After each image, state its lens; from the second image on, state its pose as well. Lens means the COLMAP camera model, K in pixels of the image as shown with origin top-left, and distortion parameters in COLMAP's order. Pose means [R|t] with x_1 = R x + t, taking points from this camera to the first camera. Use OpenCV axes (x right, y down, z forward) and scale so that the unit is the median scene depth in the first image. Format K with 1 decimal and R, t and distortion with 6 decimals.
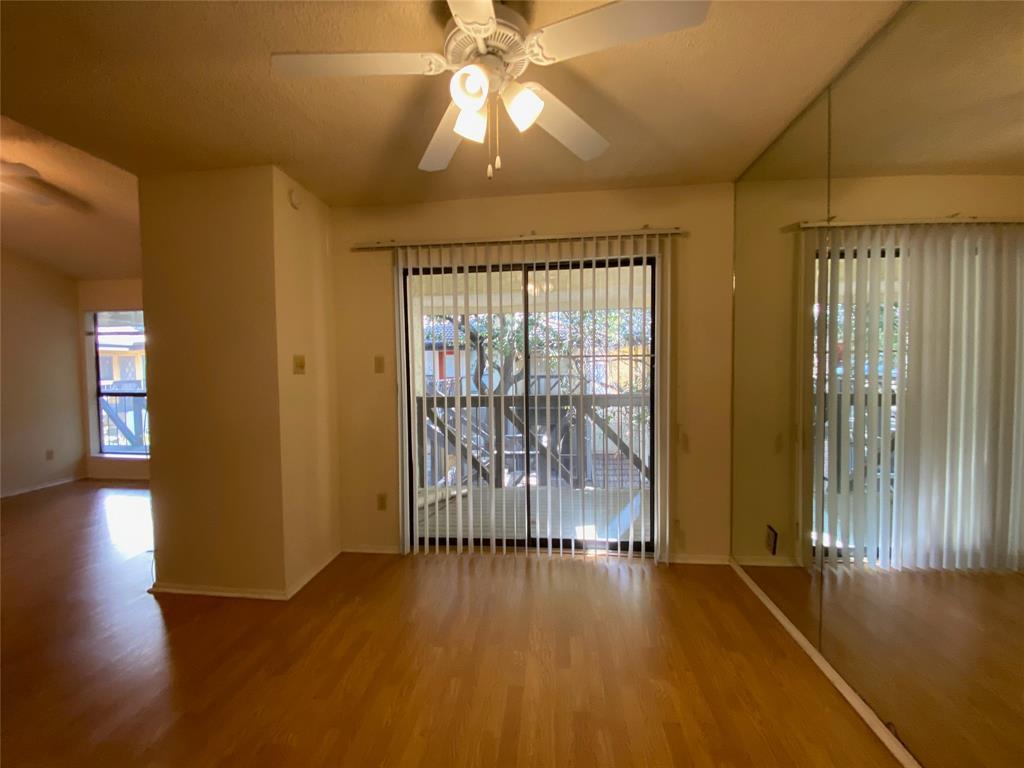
lens RADIAL K [[415.5, 0, 513.0], [0, 415.5, 387.6], [0, 0, 1]] dist [0.023745, -0.023274]
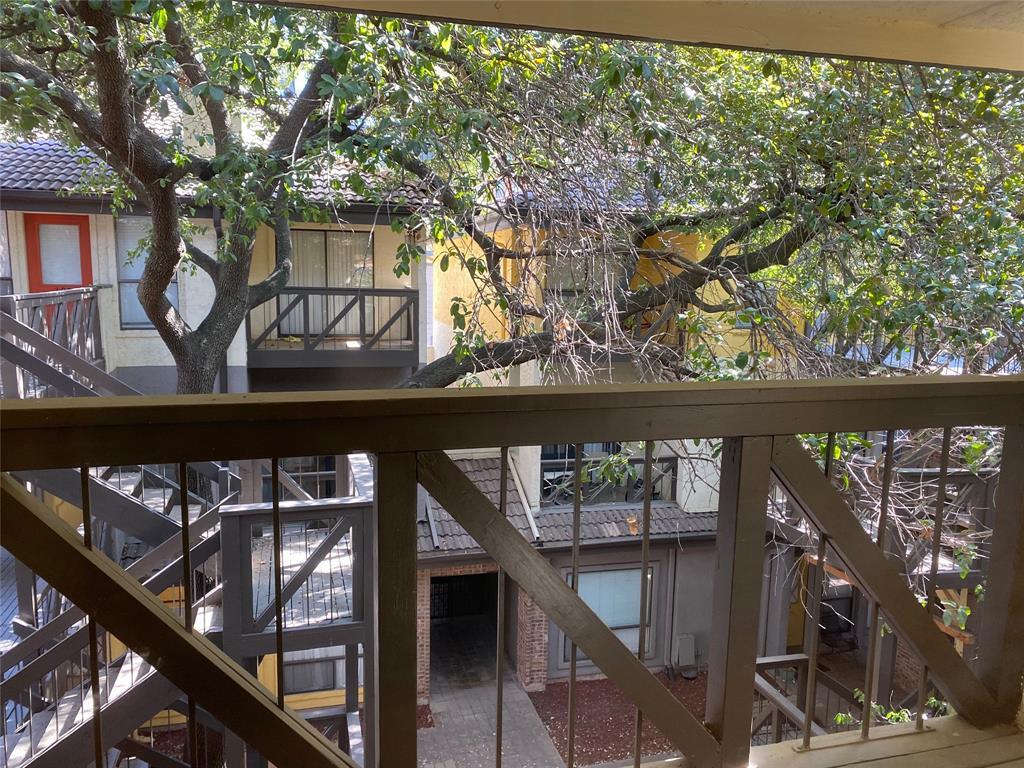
lens RADIAL K [[768.0, 0, 508.4], [0, 768.0, 394.7], [0, 0, 1]] dist [0.039133, -0.029118]
pose [[0.932063, -0.028592, 0.361167, -0.113328], [-0.014810, 0.993041, 0.116835, -0.020776], [-0.361994, -0.114246, 0.925153, 0.586769]]
